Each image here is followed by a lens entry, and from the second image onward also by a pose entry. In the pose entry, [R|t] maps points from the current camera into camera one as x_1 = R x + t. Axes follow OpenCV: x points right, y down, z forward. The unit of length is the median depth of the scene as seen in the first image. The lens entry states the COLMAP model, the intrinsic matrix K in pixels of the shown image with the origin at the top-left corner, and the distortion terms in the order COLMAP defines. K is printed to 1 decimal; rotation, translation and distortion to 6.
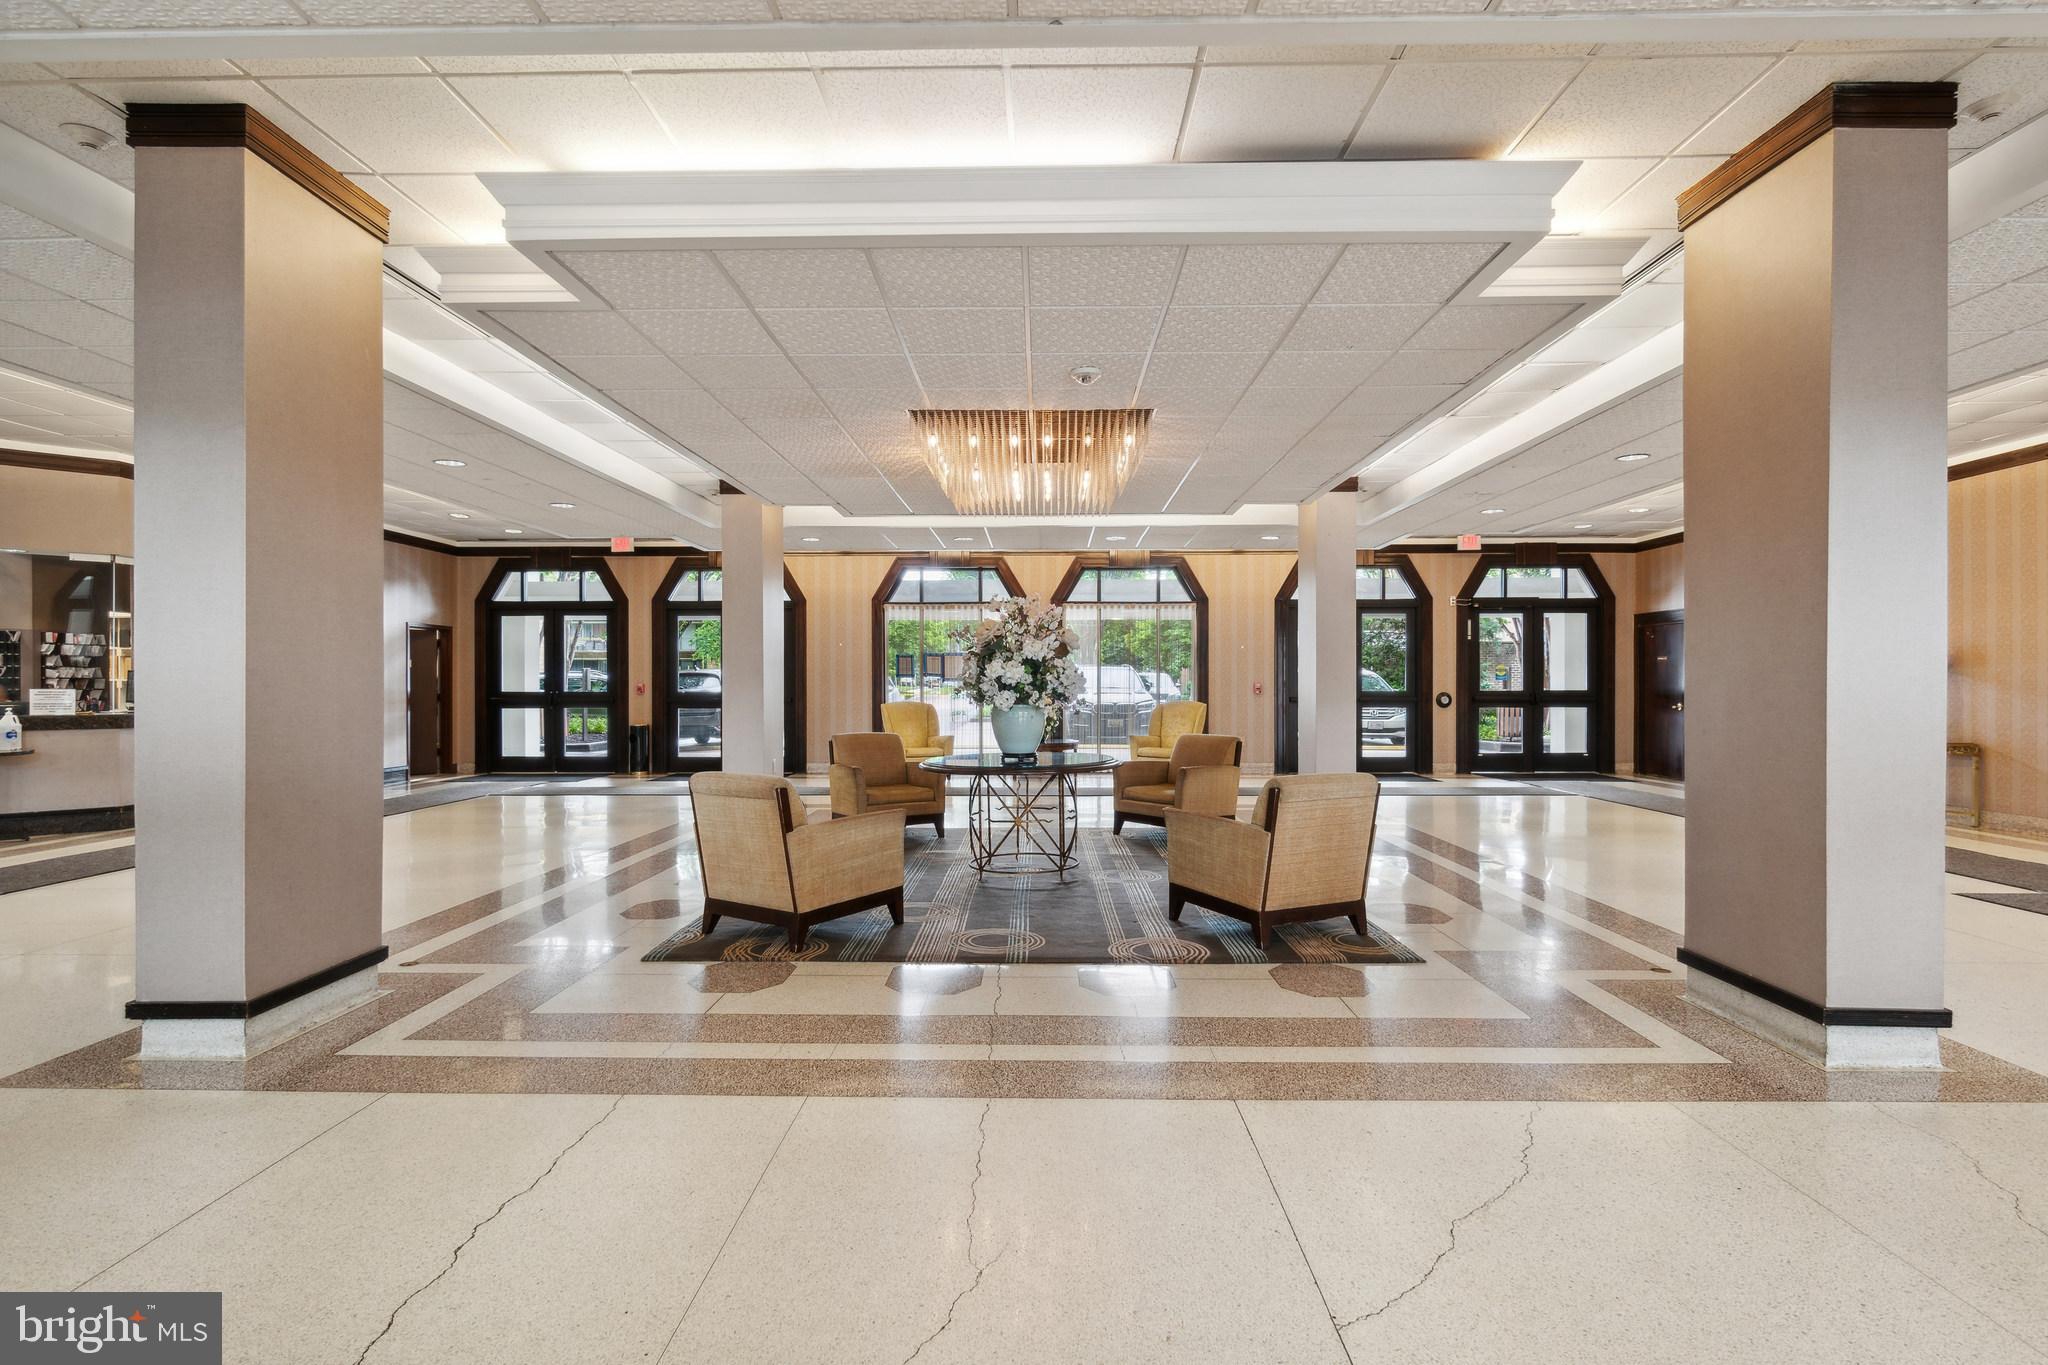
lens RADIAL K [[1014.8, 0, 1024.0], [0, 1014.8, 682.5], [0, 0, 1]] dist [0.034282, 0.000063]
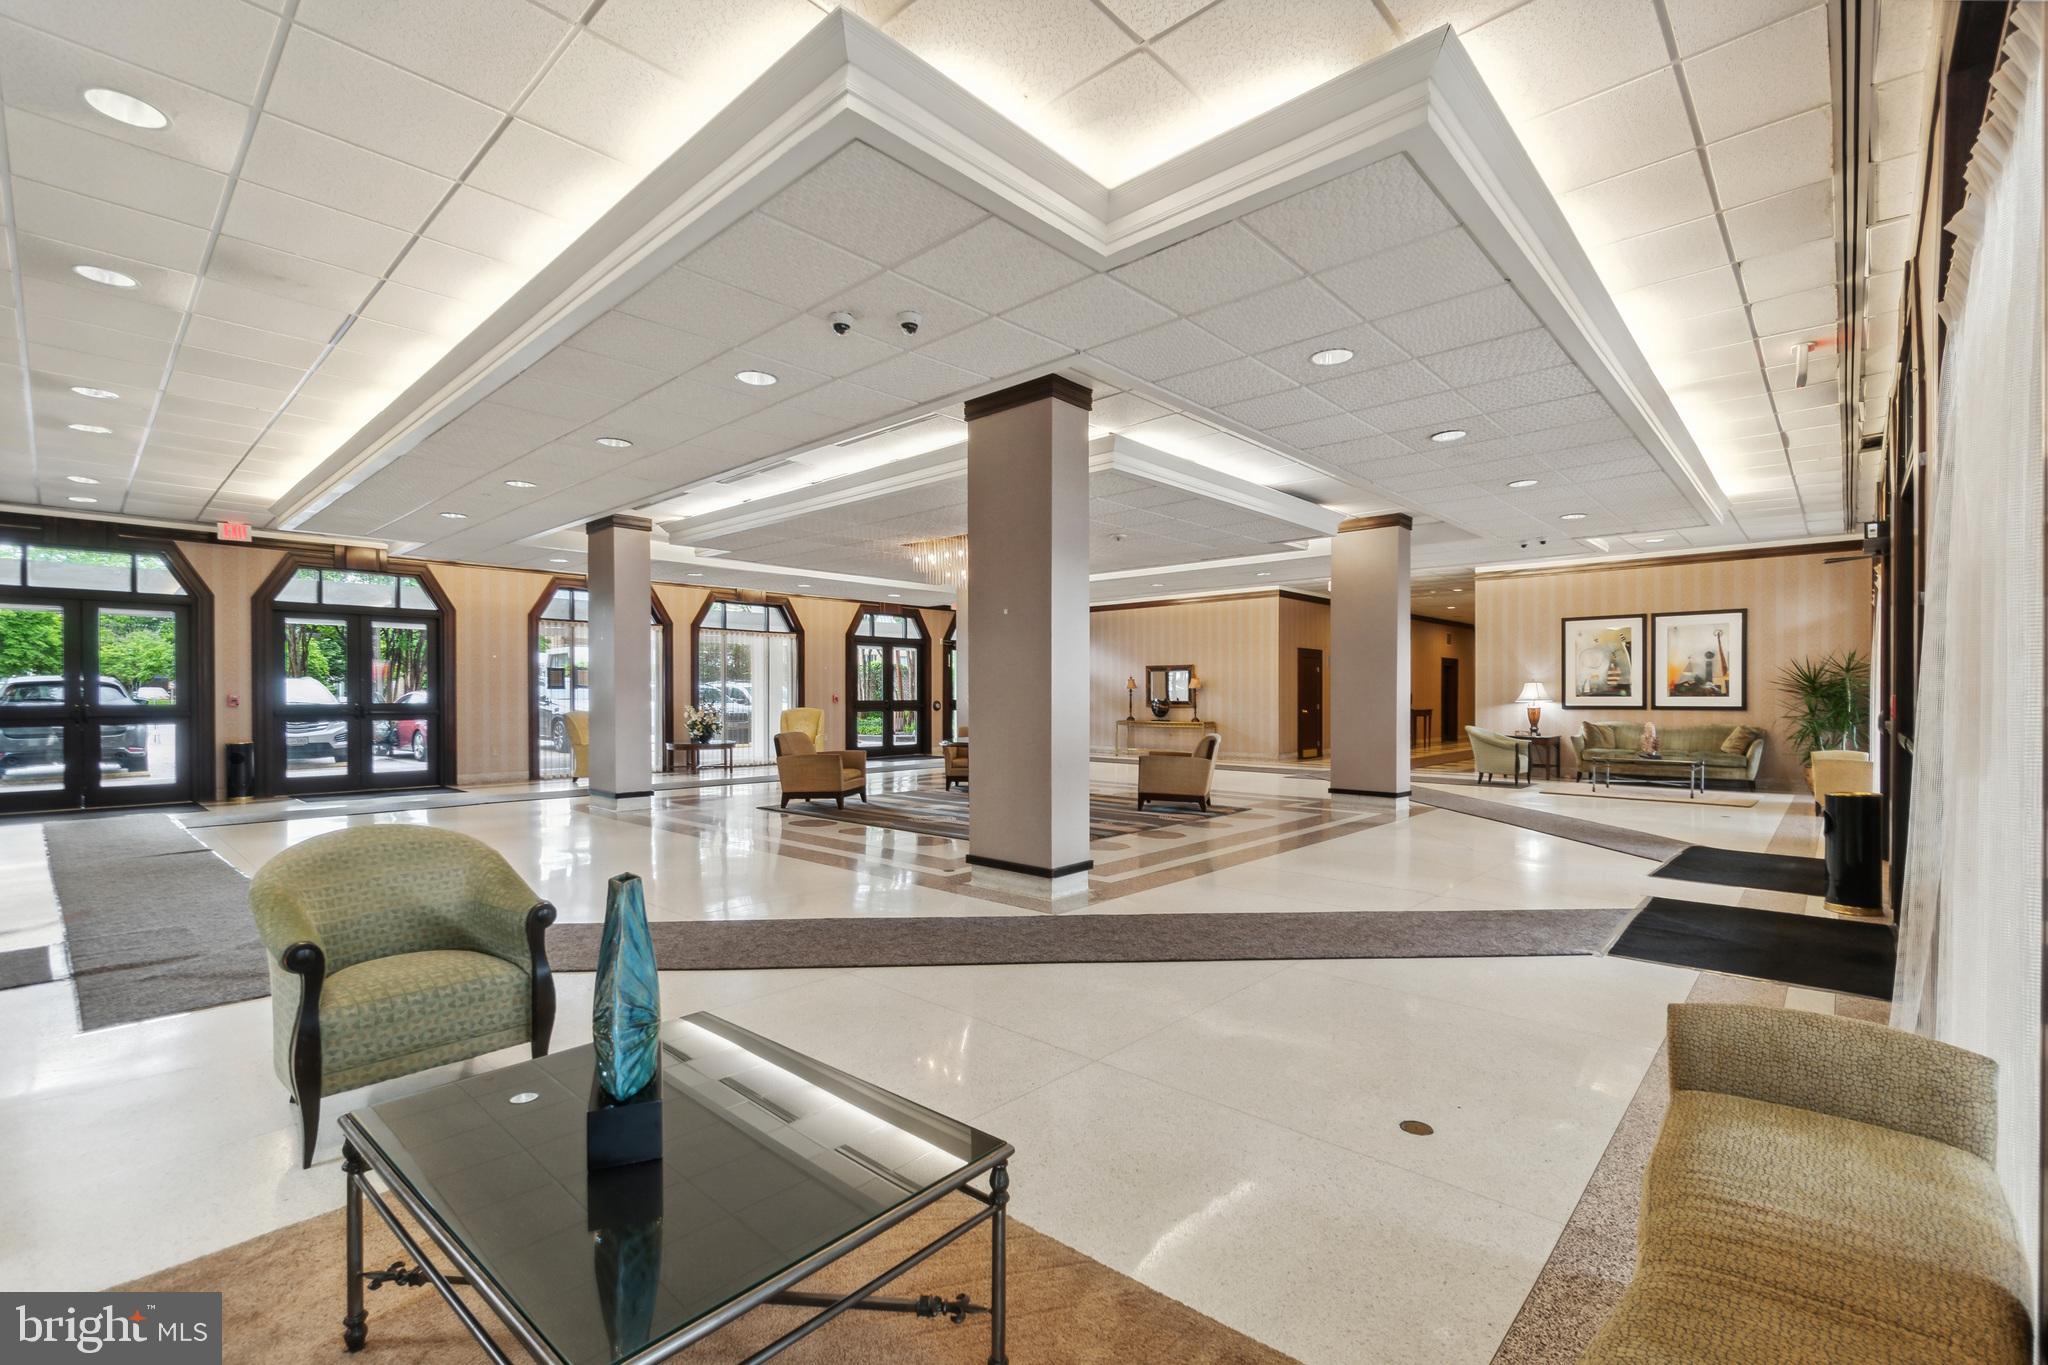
lens RADIAL K [[876.3, 0, 1023.1], [0, 876.3, 704.1], [0, 0, 1]] dist [0.000471, 0.000107]
pose [[0.655925, -0.008420, 0.754779, -0.497604], [-0.000678, 0.999931, 0.011744, 0.000018], [-0.754826, -0.008215, 0.655874, 0.018500]]
